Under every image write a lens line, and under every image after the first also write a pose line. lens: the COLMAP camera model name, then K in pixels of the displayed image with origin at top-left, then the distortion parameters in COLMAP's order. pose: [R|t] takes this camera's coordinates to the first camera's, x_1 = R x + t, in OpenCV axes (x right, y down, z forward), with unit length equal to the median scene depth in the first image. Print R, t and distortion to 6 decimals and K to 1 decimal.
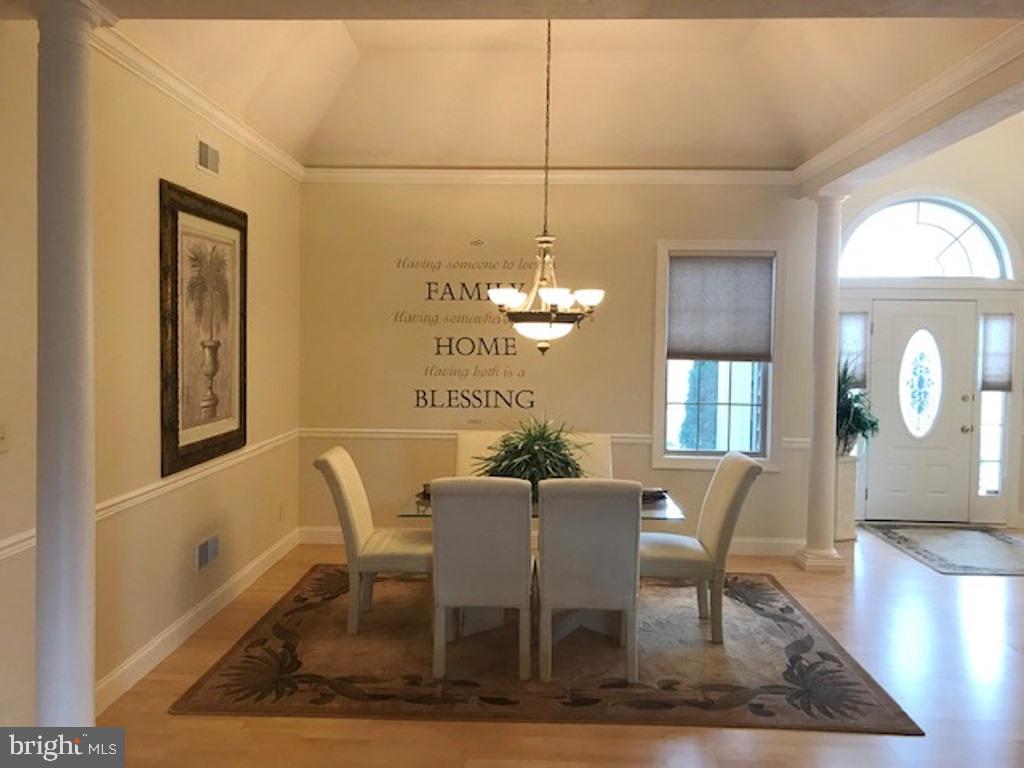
lens RADIAL K [[833.2, 0, 511.1], [0, 833.2, 366.9], [0, 0, 1]] dist [0.025828, -0.009959]
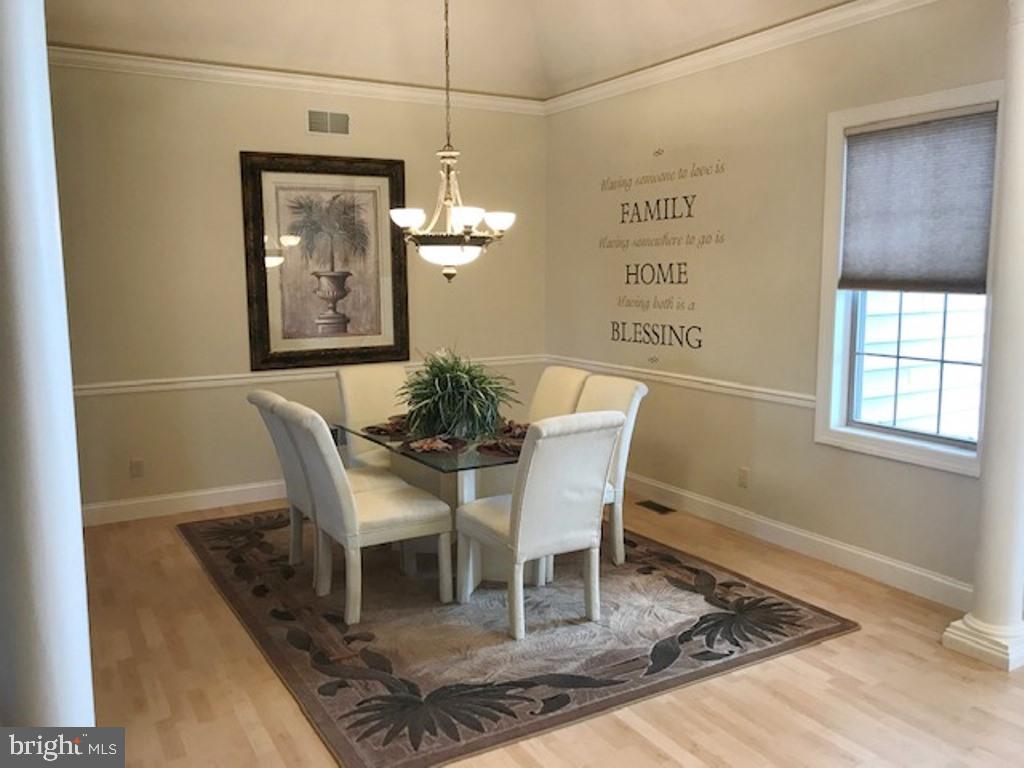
lens RADIAL K [[837.6, 0, 503.4], [0, 837.6, 381.8], [0, 0, 1]] dist [-0.002017, -0.016232]
pose [[0.541154, 0.095146, -0.835523, 0.628521], [-0.015029, 0.994514, 0.103518, -0.000657], [0.840789, -0.043462, 0.539616, 0.397379]]
